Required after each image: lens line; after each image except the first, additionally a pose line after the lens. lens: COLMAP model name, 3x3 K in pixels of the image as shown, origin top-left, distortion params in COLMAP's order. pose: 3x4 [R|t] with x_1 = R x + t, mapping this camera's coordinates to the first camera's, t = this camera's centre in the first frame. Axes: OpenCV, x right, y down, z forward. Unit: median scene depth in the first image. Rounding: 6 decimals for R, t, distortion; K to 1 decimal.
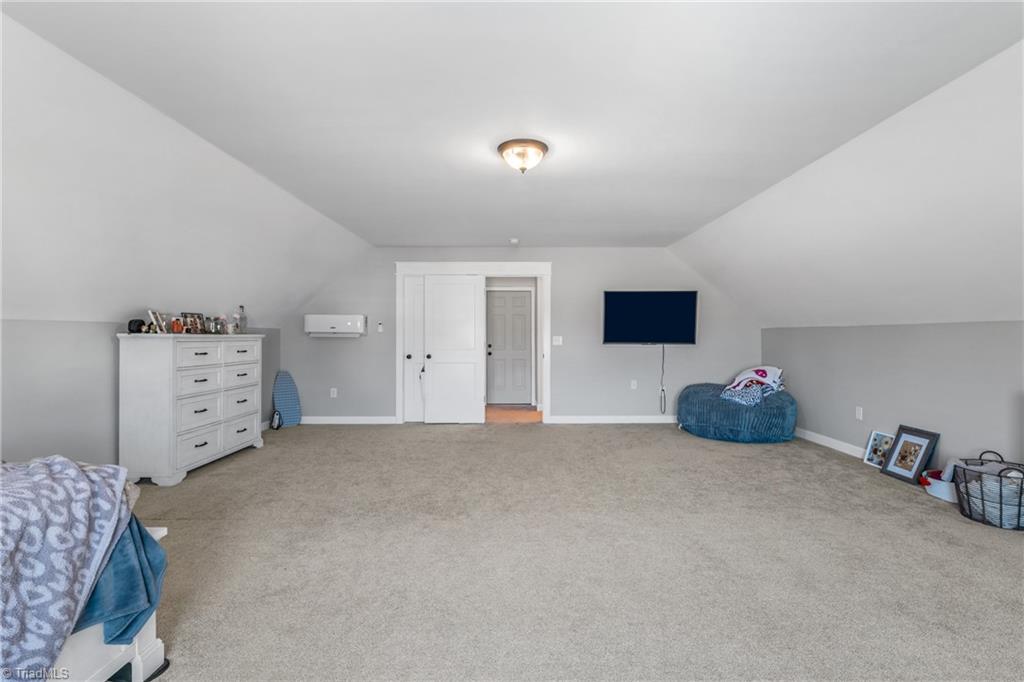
lens RADIAL K [[469.7, 0, 512.5], [0, 469.7, 339.4], [0, 0, 1]] dist [-0.000572, 0.000193]
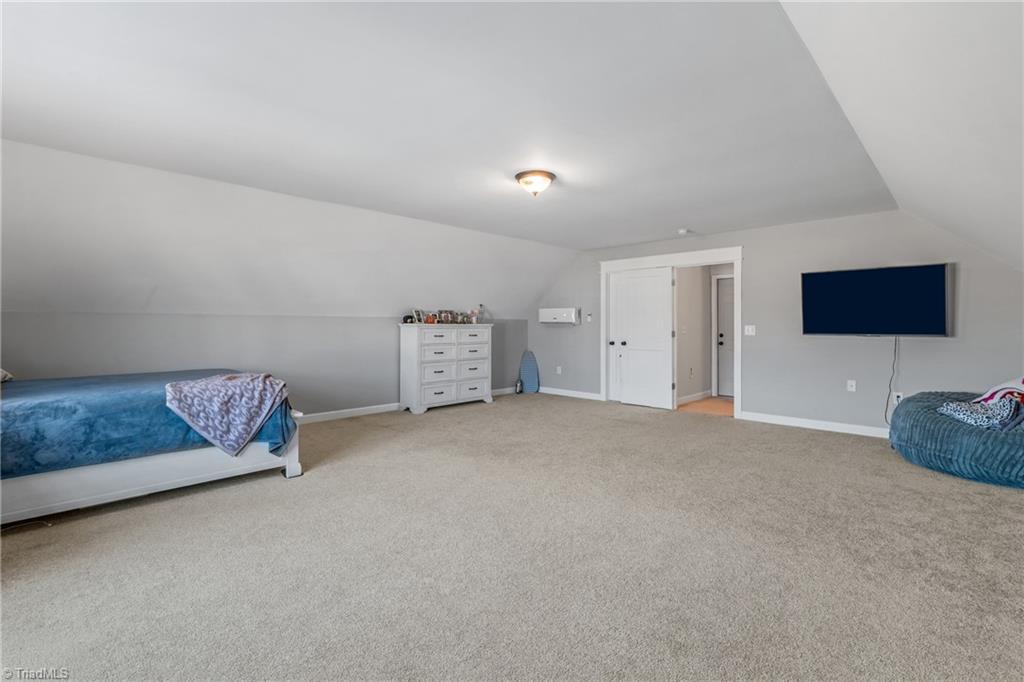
lens RADIAL K [[451.2, 0, 516.6], [0, 451.2, 319.9], [0, 0, 1]] dist [-0.003846, -0.000764]
pose [[0.723539, -0.007214, -0.690246, 0.517028], [-0.005445, 0.999855, -0.016157, -0.000940], [0.690262, 0.015449, 0.723394, 0.059922]]
